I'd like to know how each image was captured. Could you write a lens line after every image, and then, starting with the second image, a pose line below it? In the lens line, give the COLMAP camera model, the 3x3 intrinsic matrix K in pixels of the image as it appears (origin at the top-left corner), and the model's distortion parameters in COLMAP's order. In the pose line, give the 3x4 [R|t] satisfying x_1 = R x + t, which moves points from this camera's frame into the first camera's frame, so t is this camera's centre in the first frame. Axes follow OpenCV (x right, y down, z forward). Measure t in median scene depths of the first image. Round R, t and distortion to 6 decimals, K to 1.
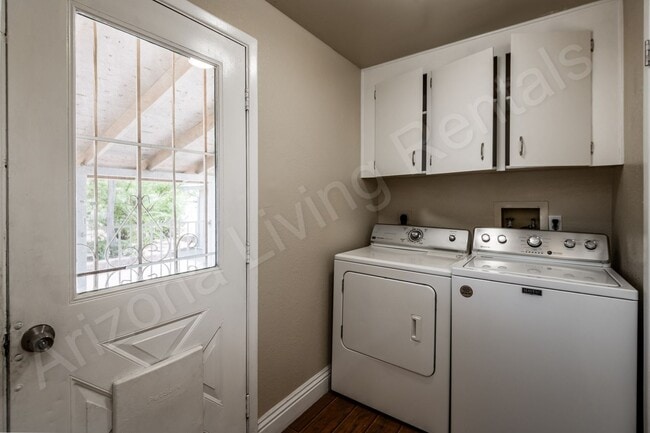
lens RADIAL K [[299.0, 0, 325.8], [0, 299.0, 209.5], [0, 0, 1]] dist [0.016180, -0.000063]
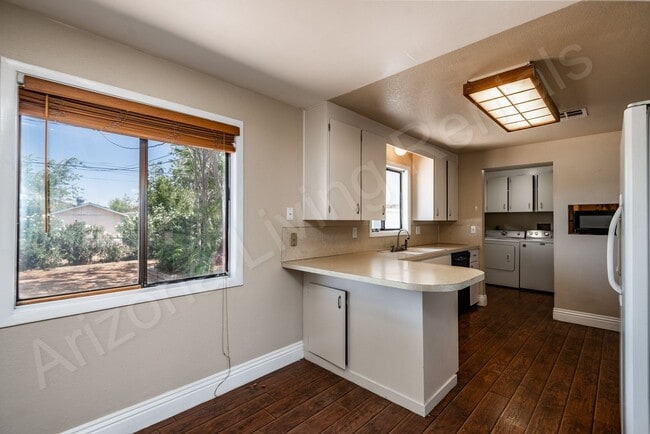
lens RADIAL K [[299.0, 0, 325.9], [0, 299.0, 219.2], [0, 0, 1]] dist [0.016180, -0.000063]
pose [[0.990547, 0.002742, -0.137143, -1.073883], [-0.006181, 0.999677, -0.024658, 0.037749], [0.137031, 0.025272, 0.990244, -2.239512]]
